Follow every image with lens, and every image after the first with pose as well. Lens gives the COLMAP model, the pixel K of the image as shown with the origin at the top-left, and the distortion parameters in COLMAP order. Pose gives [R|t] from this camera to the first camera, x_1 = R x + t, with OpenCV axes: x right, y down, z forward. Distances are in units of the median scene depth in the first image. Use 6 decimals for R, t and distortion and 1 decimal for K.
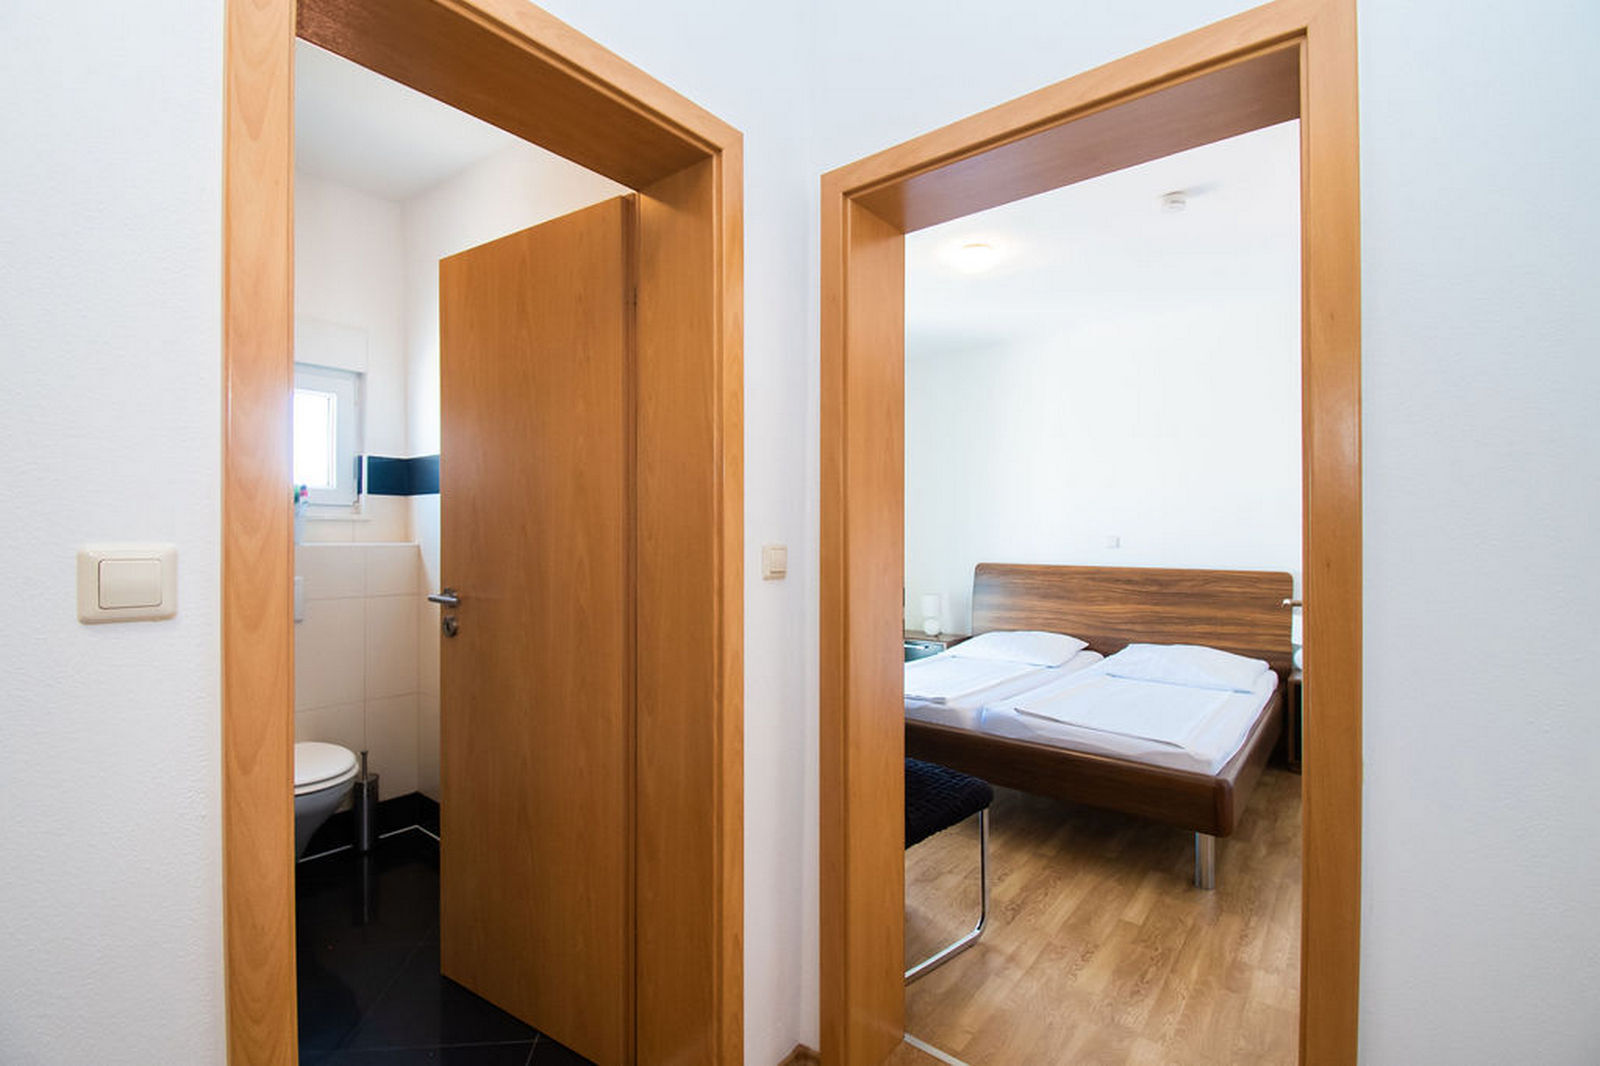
lens RADIAL K [[712.7, 0, 796.9], [0, 712.7, 527.0], [0, 0, 1]] dist [-0.005367, -0.005452]
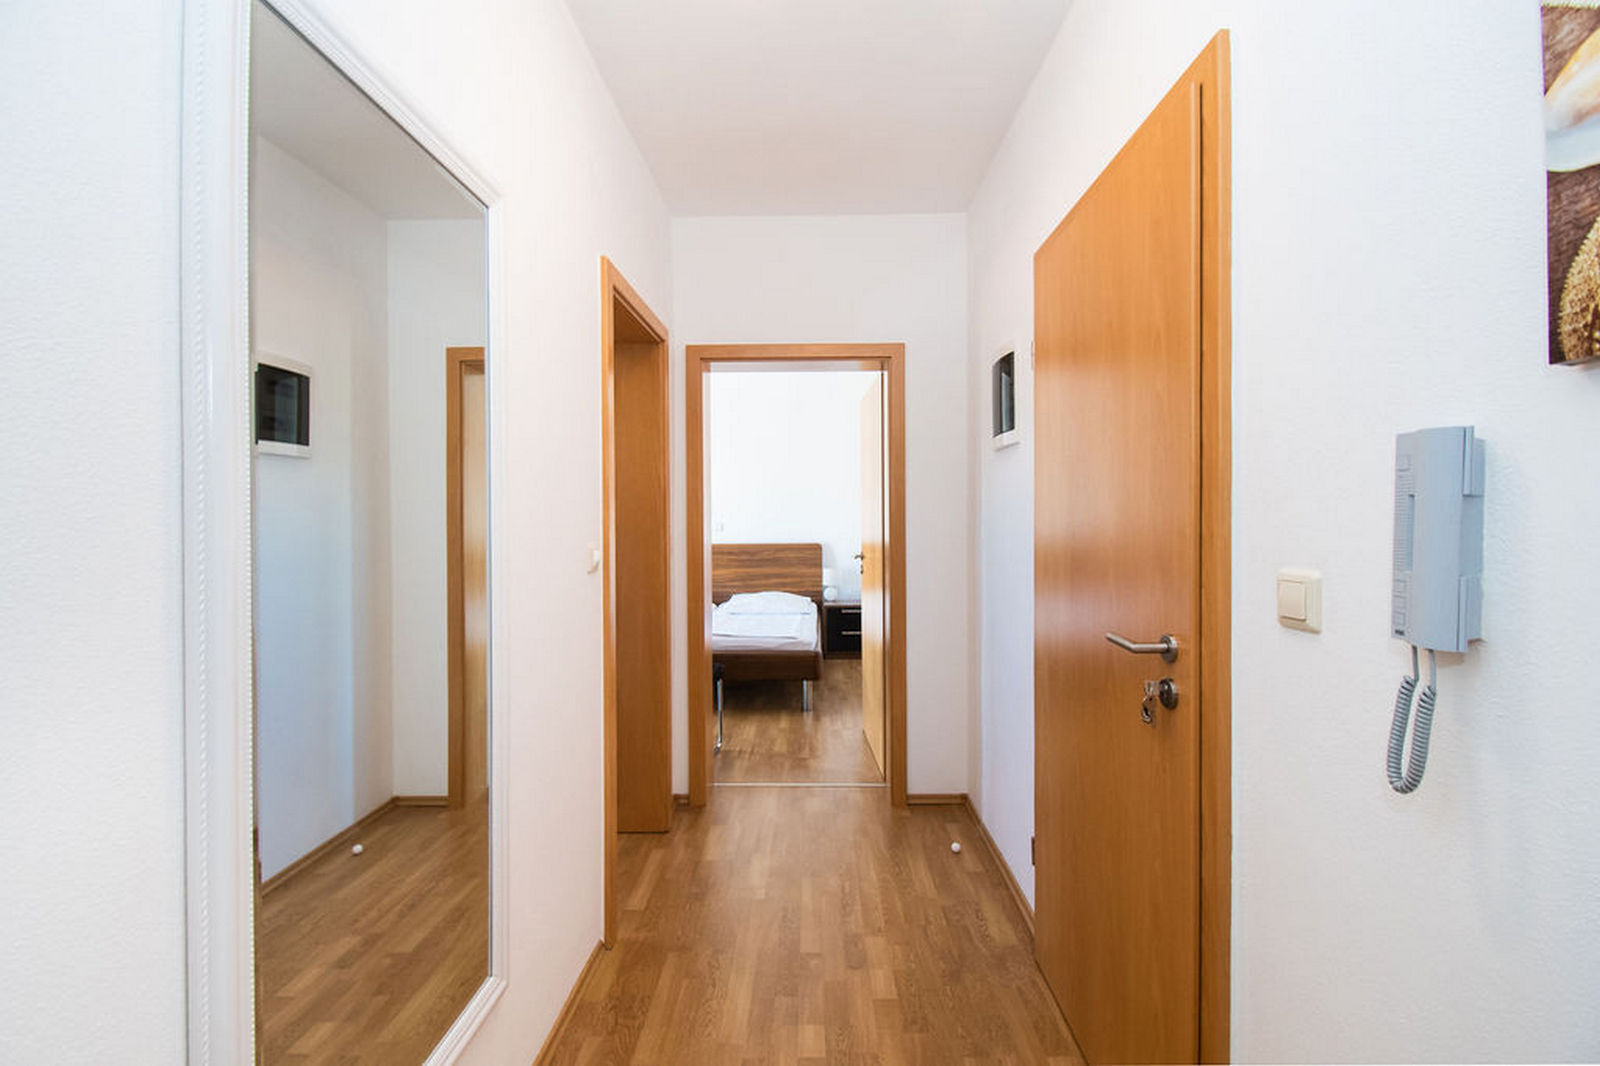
lens RADIAL K [[712.7, 0, 802.6], [0, 712.7, 529.8], [0, 0, 1]] dist [-0.005367, -0.005452]
pose [[0.788555, -0.020790, 0.614612, -0.367310], [0.007360, 0.999676, 0.024372, -0.008714], [-0.614920, -0.014695, 0.788453, -0.294326]]
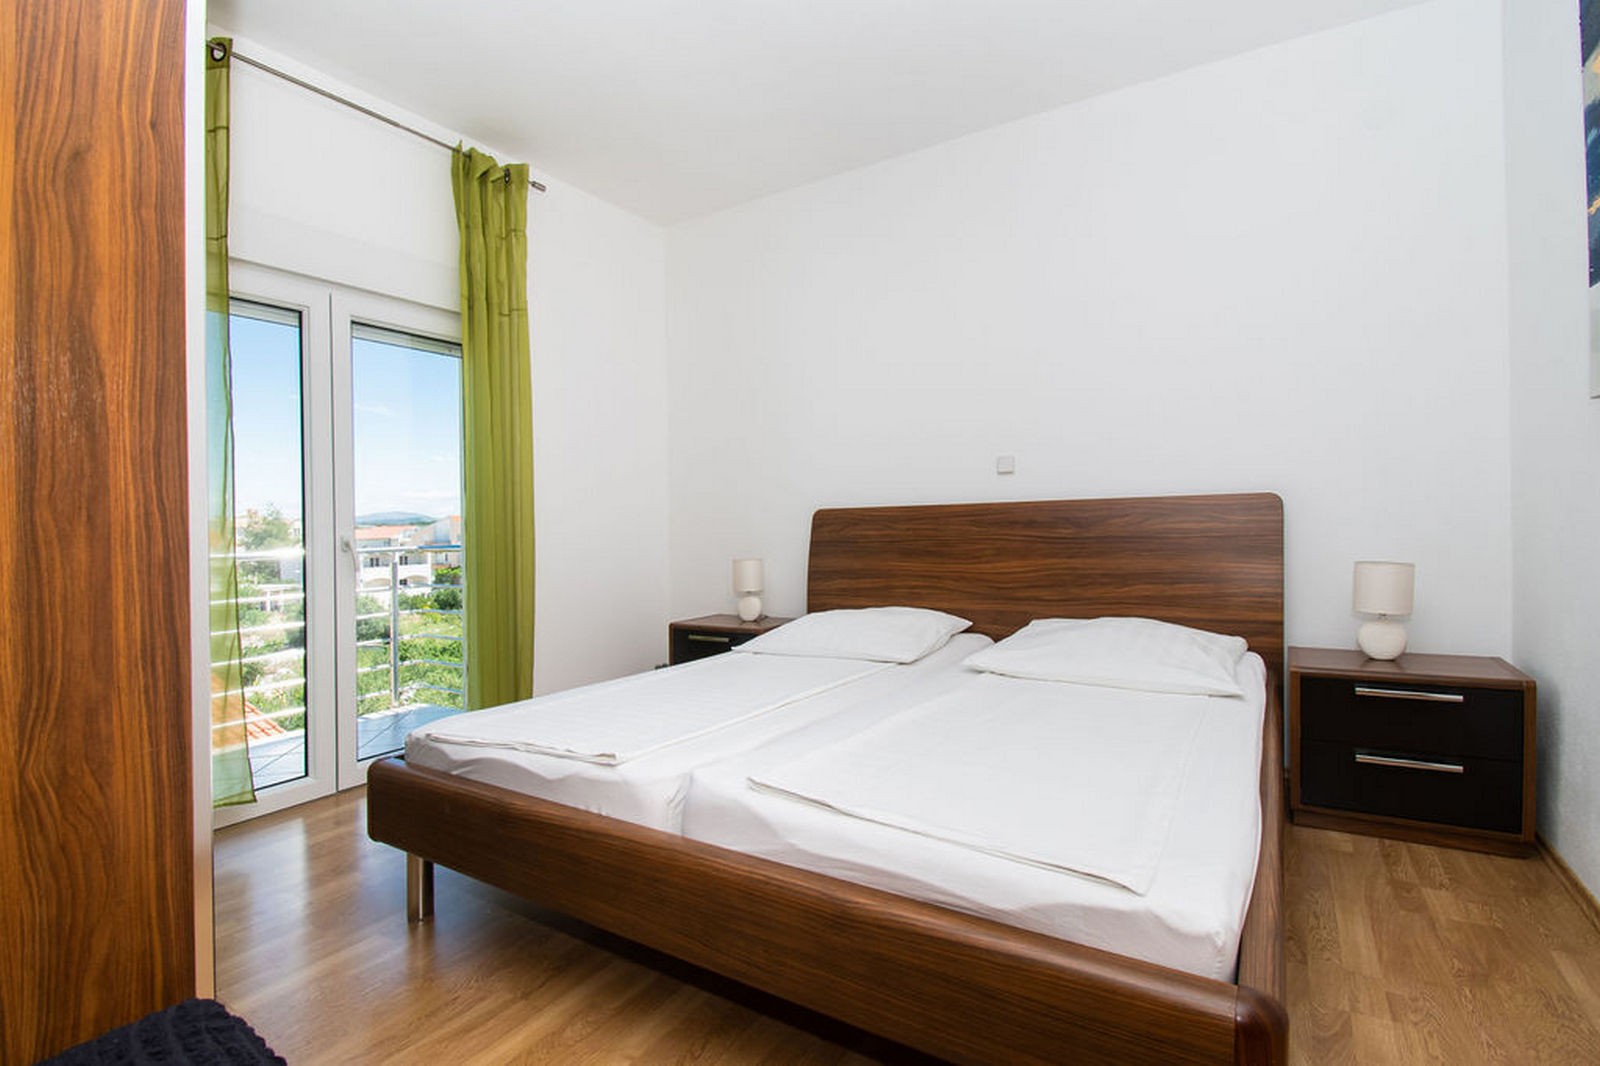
lens RADIAL K [[712.7, 0, 805.0], [0, 712.7, 536.9], [0, 0, 1]] dist [-0.005367, -0.005452]
pose [[0.994142, -0.029242, 0.104053, 0.221244], [0.026520, 0.999271, 0.027452, 0.074166], [-0.104780, -0.024532, 0.994193, 0.427562]]
